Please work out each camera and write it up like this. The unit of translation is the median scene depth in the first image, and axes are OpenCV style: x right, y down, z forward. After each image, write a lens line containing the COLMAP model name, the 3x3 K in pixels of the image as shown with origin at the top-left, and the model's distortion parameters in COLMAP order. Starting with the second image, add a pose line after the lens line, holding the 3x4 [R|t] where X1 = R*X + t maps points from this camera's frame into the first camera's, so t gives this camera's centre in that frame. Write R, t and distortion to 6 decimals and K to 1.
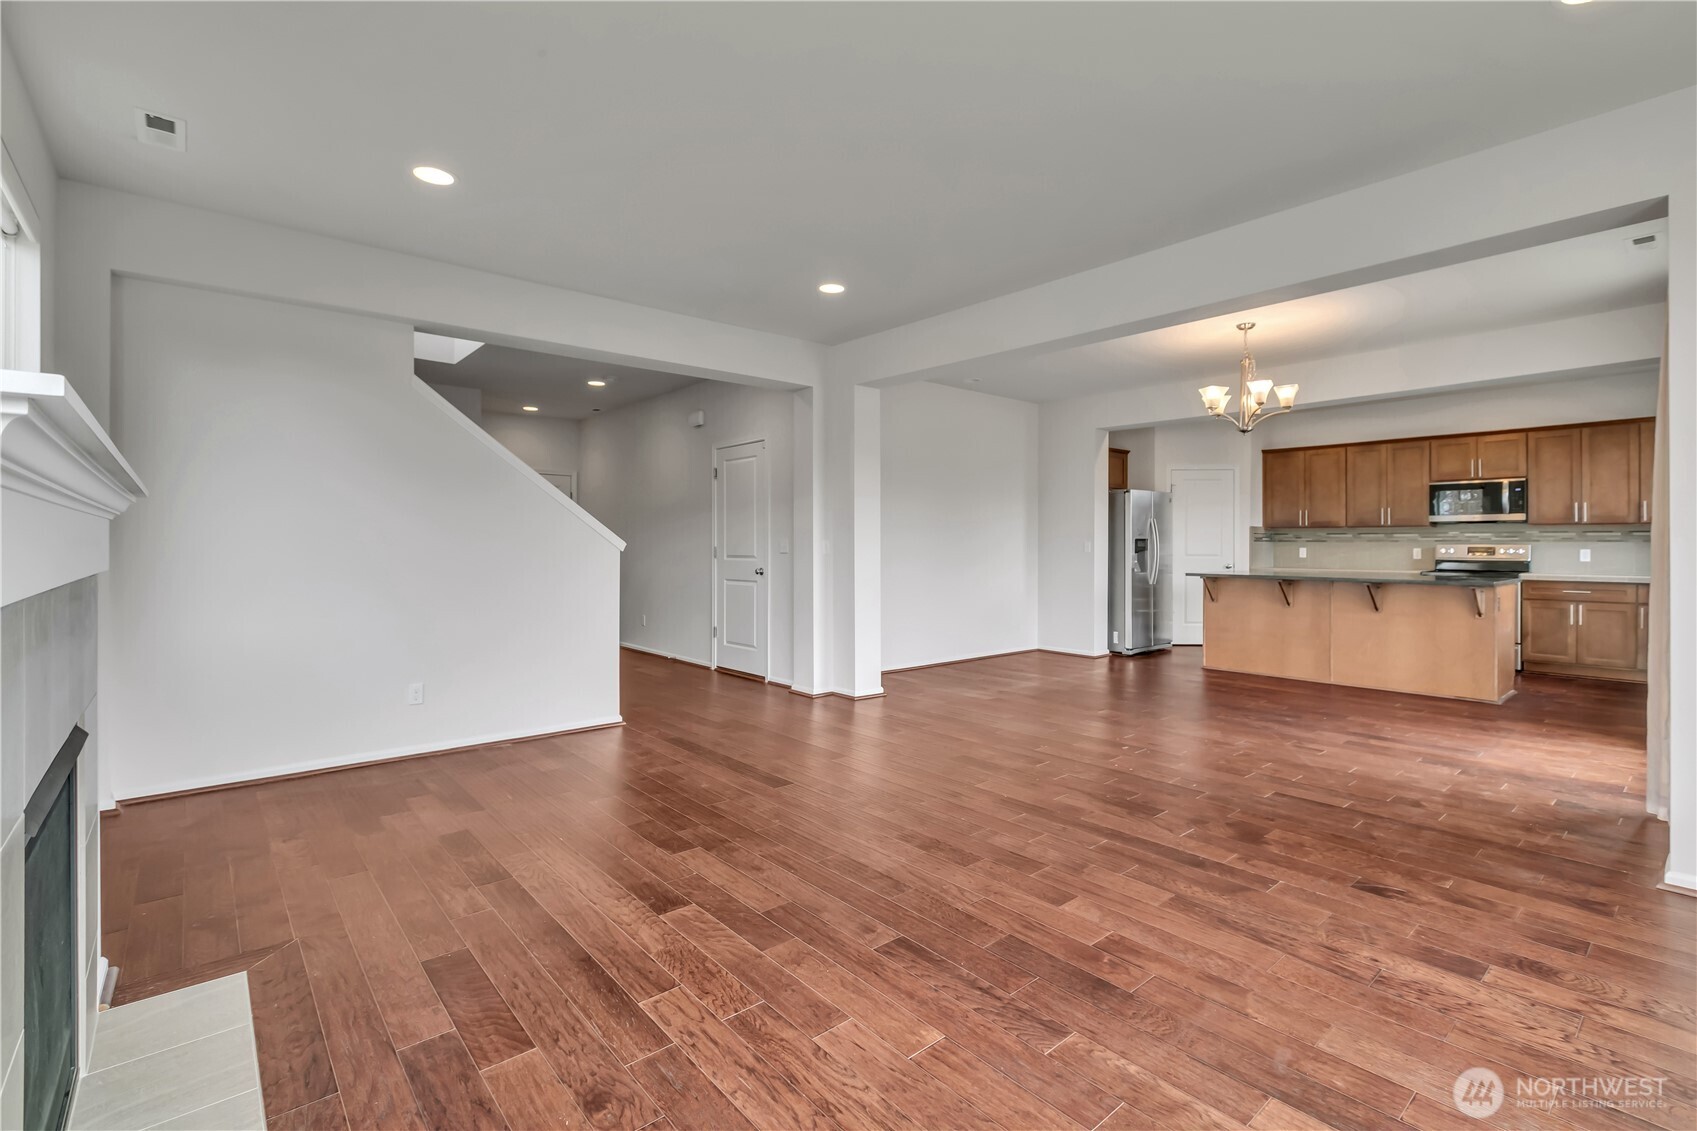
lens RADIAL K [[770.1, 0, 856.7], [0, 770.1, 538.7], [0, 0, 1]] dist [-0.001338, -0.000578]
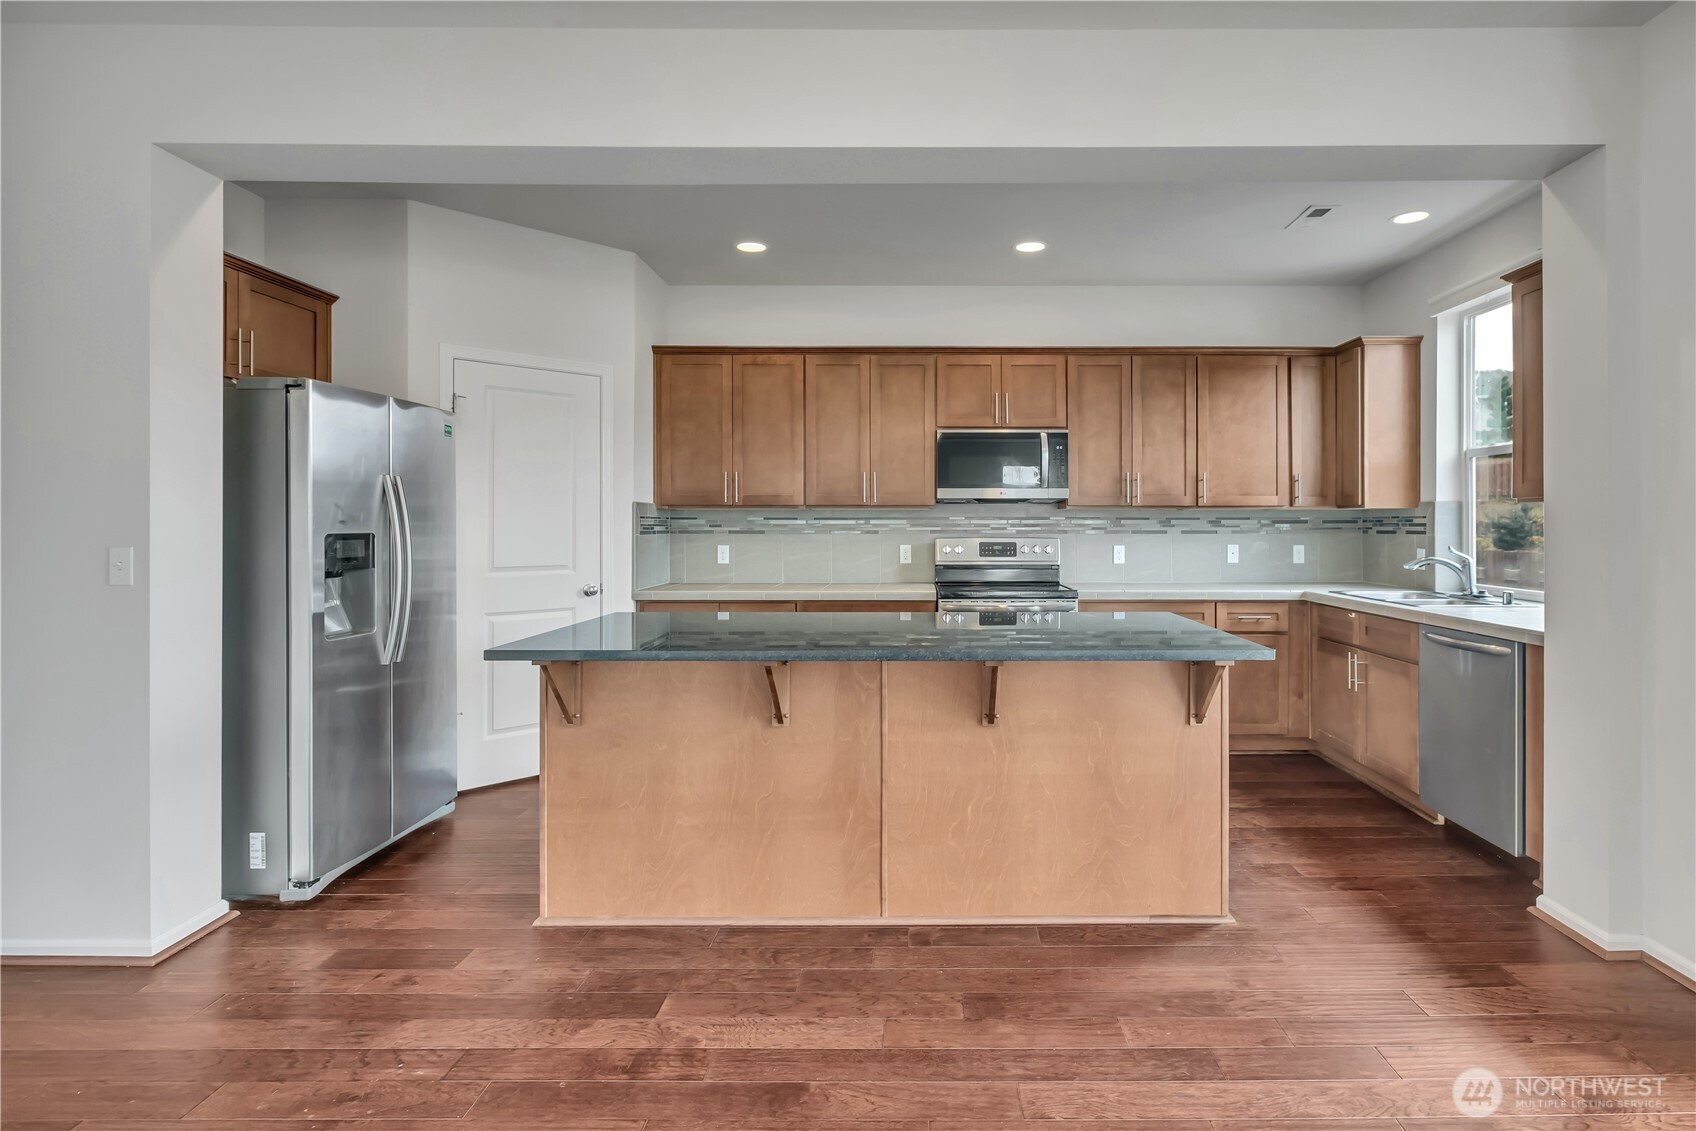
lens RADIAL K [[864.0, 0, 927.1], [0, 864.0, 530.4], [0, 0, 1]] dist [-0.002816, 0.000823]
pose [[0.651861, -0.008429, 0.758292, 0.267485], [-0.003832, 0.999889, 0.014409, -0.008382], [-0.758329, -0.012299, 0.651756, 0.608895]]
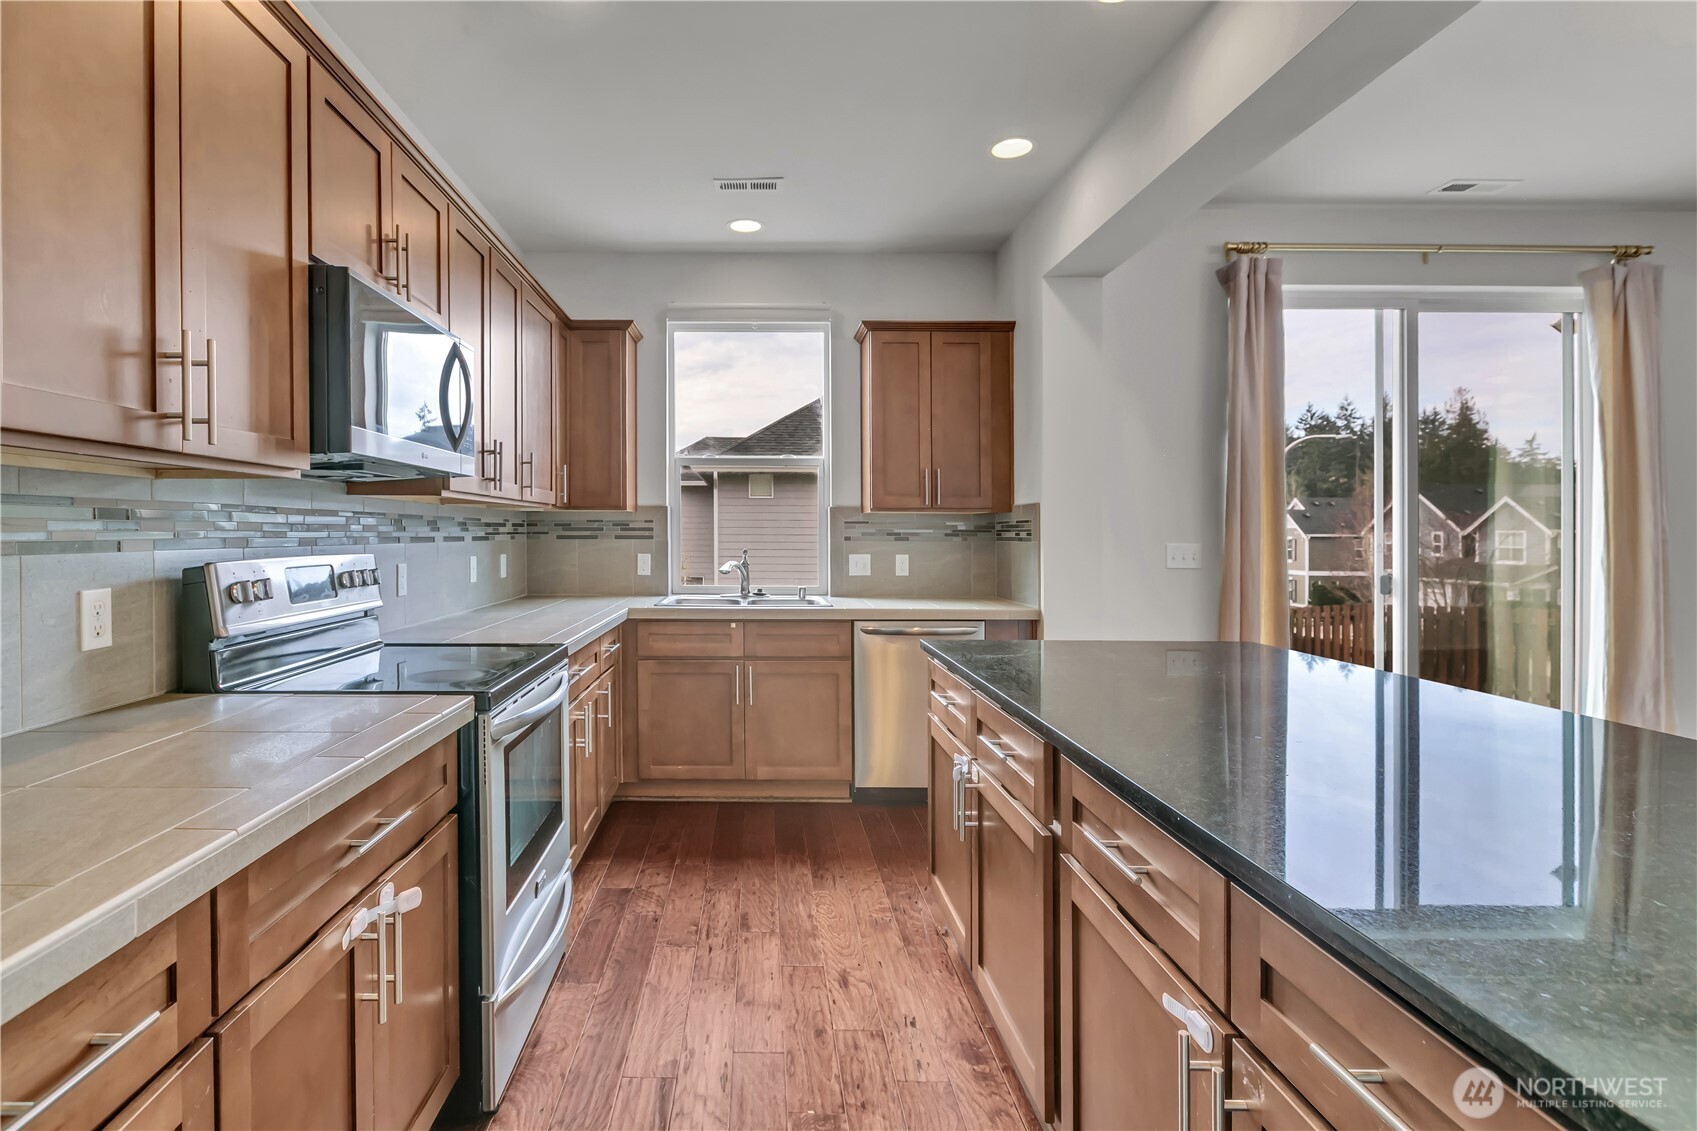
lens RADIAL K [[819.9, 0, 757.0], [0, 819.9, 532.4], [0, 0, 1]] dist [0.000523, 0.000020]
pose [[-0.750450, -0.006020, 0.660900, 0.525295], [-0.010586, 0.999940, -0.002912, -0.001741], [-0.660842, -0.009181, -0.750469, 1.117979]]
